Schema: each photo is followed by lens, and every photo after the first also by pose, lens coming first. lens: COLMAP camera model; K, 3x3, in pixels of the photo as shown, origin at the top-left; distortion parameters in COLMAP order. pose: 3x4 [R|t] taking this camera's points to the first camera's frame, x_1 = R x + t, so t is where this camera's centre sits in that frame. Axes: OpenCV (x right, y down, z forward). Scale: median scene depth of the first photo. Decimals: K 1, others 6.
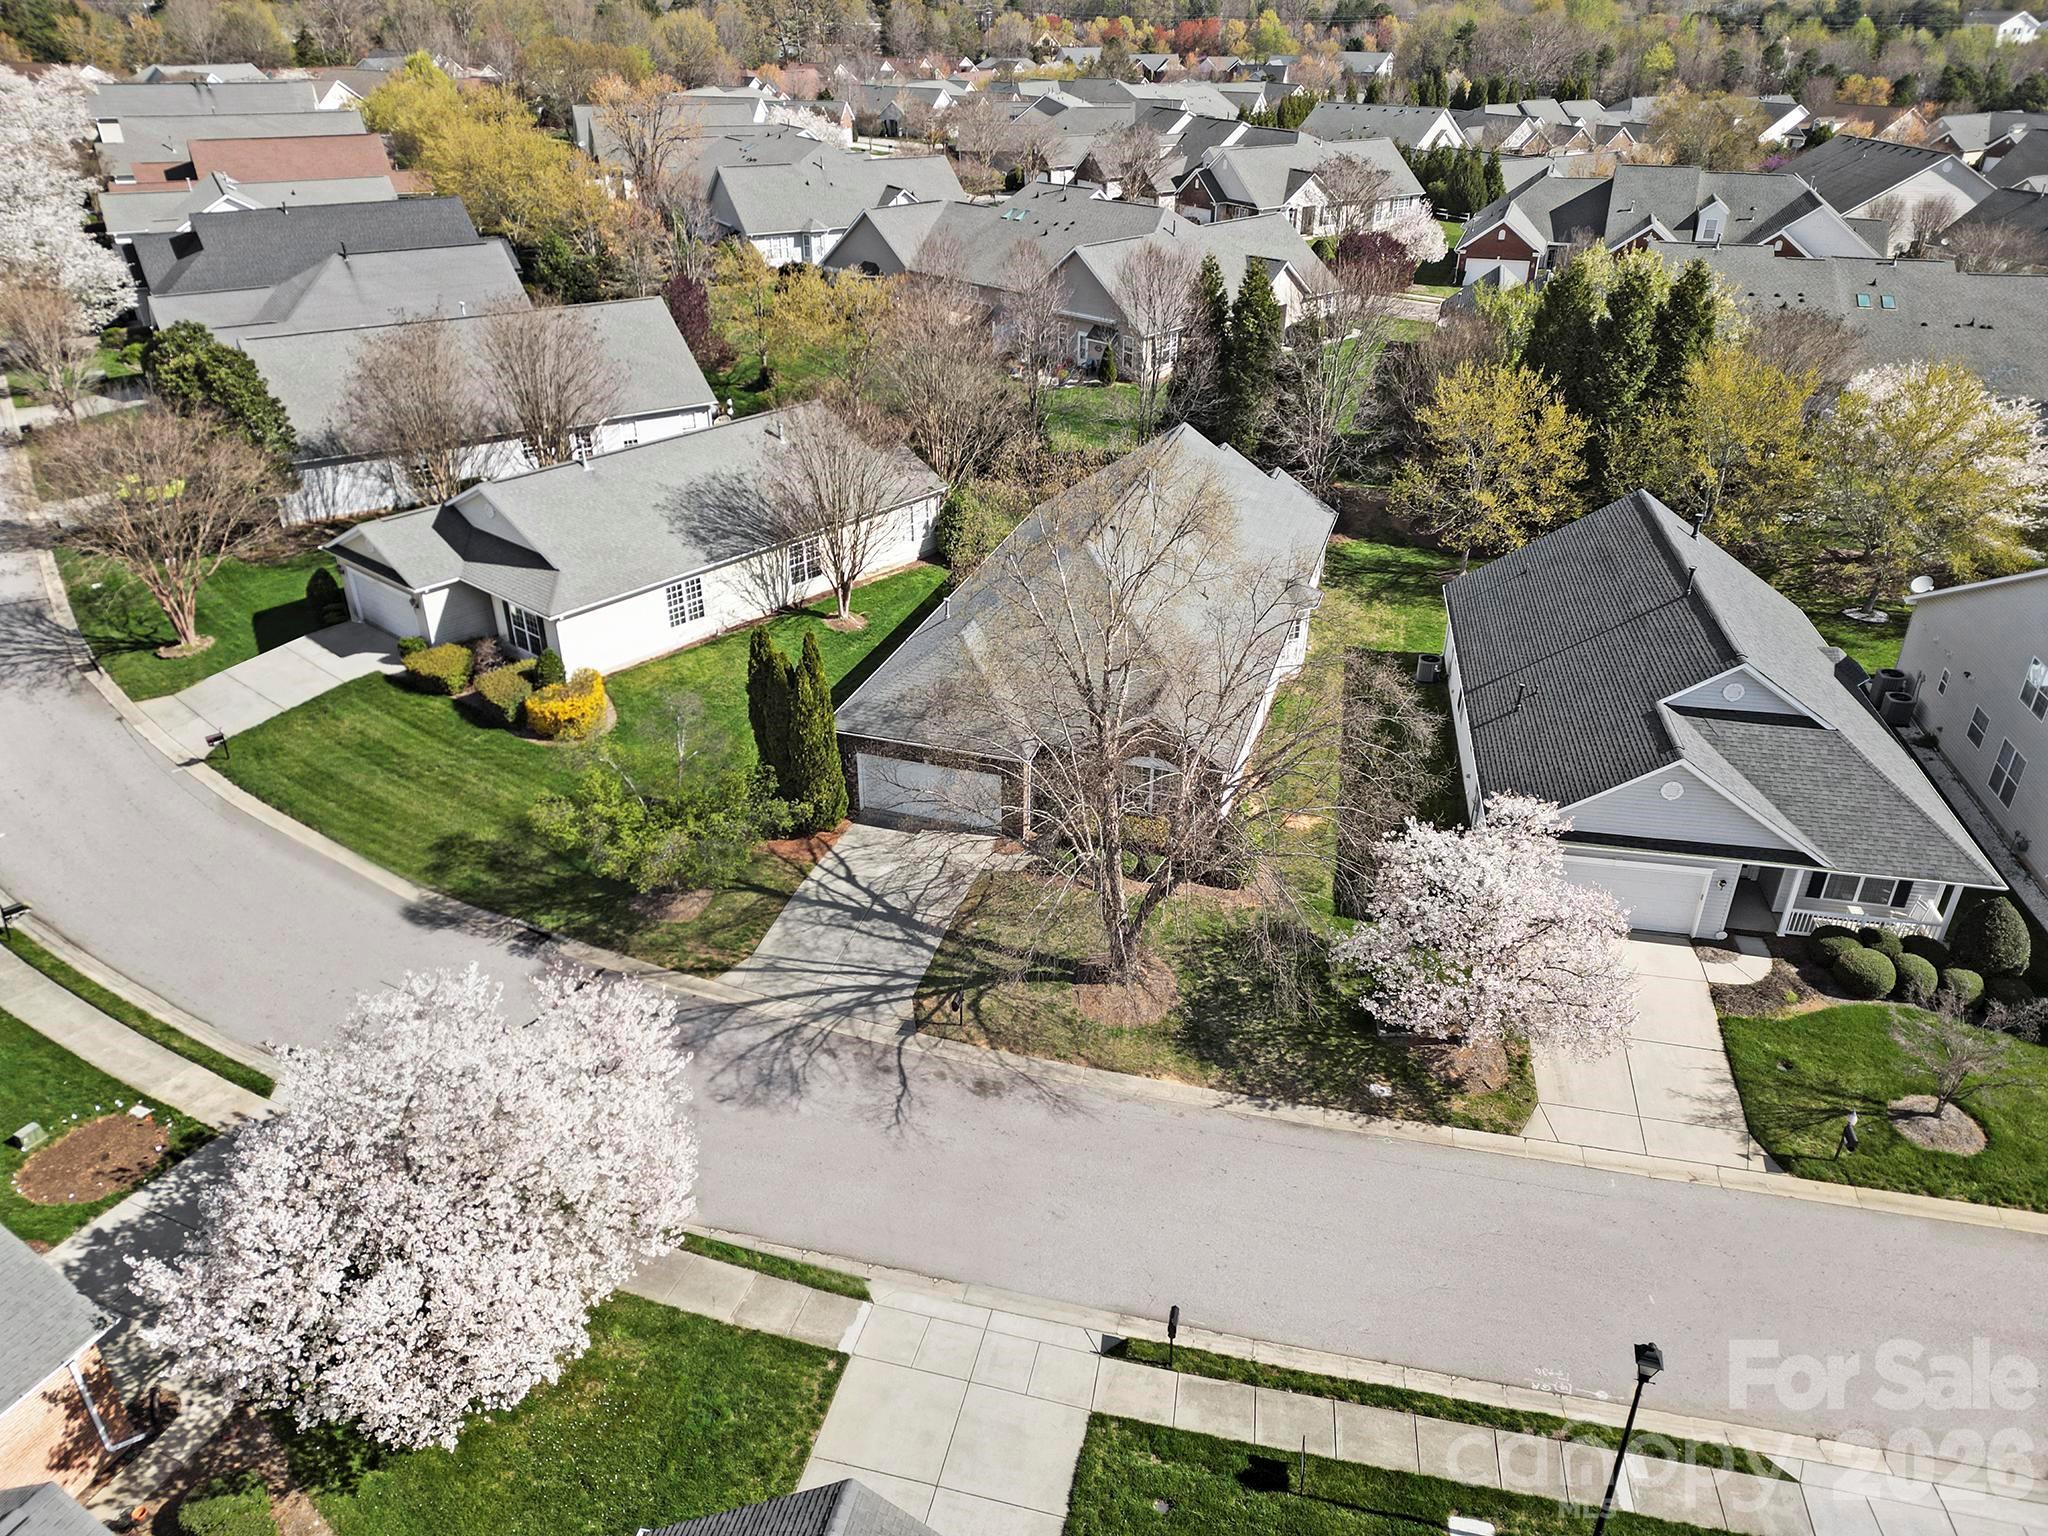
lens RADIAL K [[1423.3, 0, 1024.0], [0, 1423.3, 768.0], [0, 0, 1]] dist [0.085502, -0.111745]
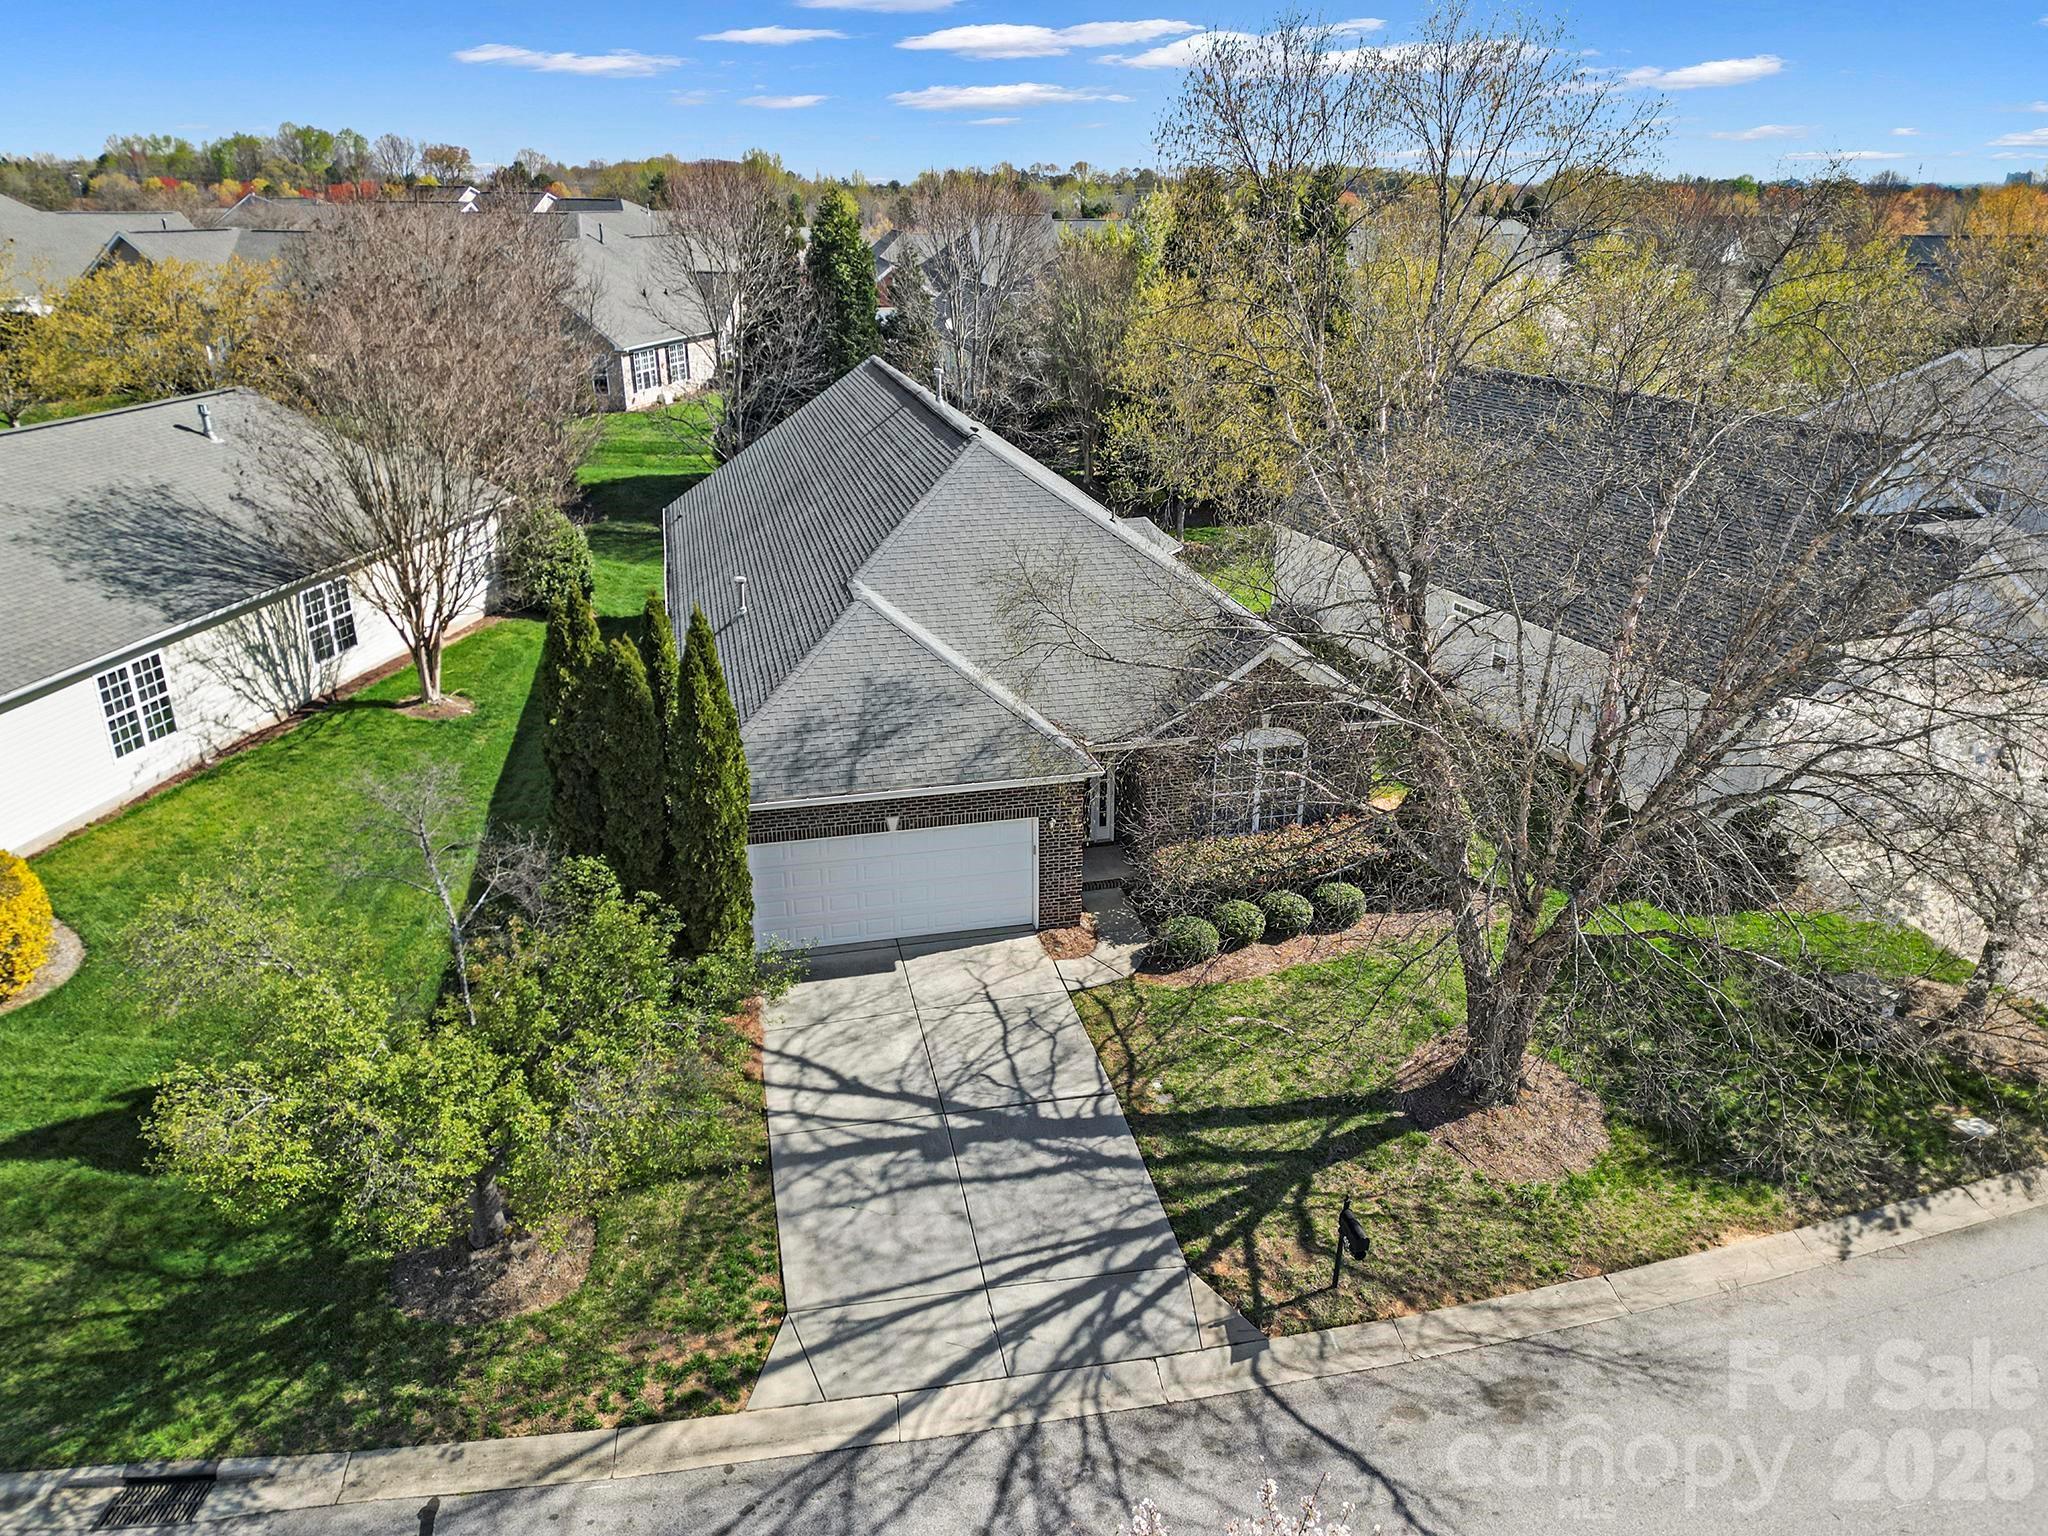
lens RADIAL K [[1423.3, 0, 1024.0], [0, 1423.3, 768.0], [0, 0, 1]] dist [0.085502, -0.111745]
pose [[0.854525, -0.194904, 0.481456, -0.282578], [0.249431, 0.967036, -0.051231, 0.013057], [-0.455600, 0.163869, 0.874972, 0.533395]]
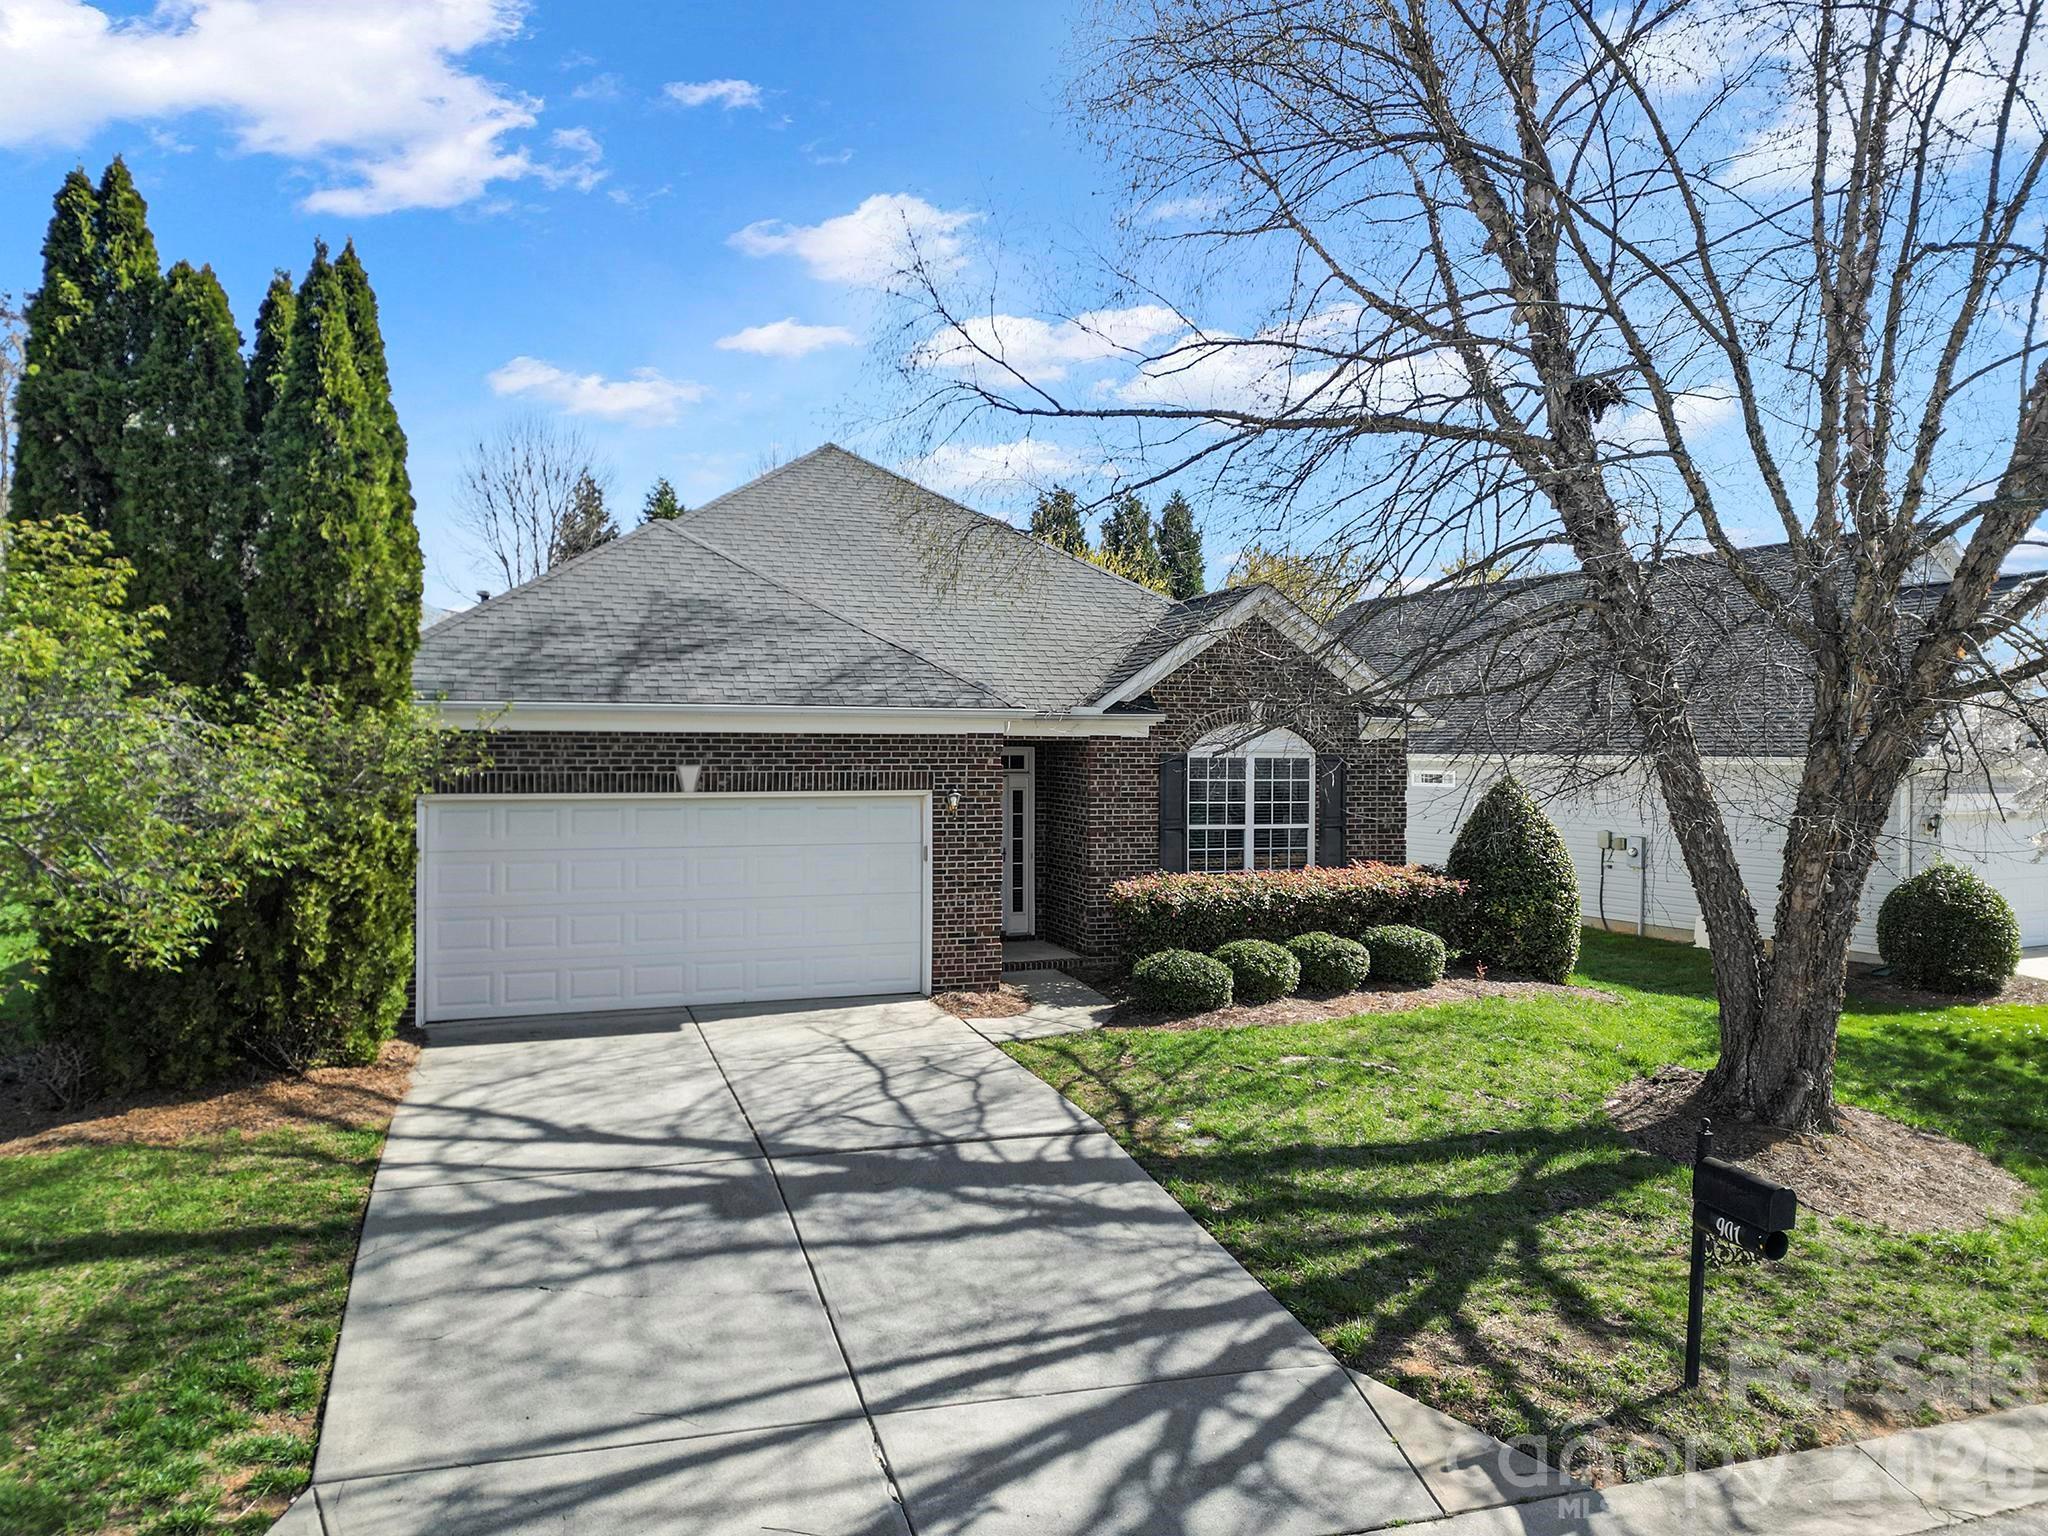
lens RADIAL K [[1423.3, 0, 1024.0], [0, 1423.3, 768.0], [0, 0, 1]] dist [0.085502, -0.111745]
pose [[0.788593, -0.007214, 0.614873, -0.208138], [0.297238, 0.879823, -0.370893, 0.133144], [-0.538304, 0.475247, 0.695967, 0.763951]]
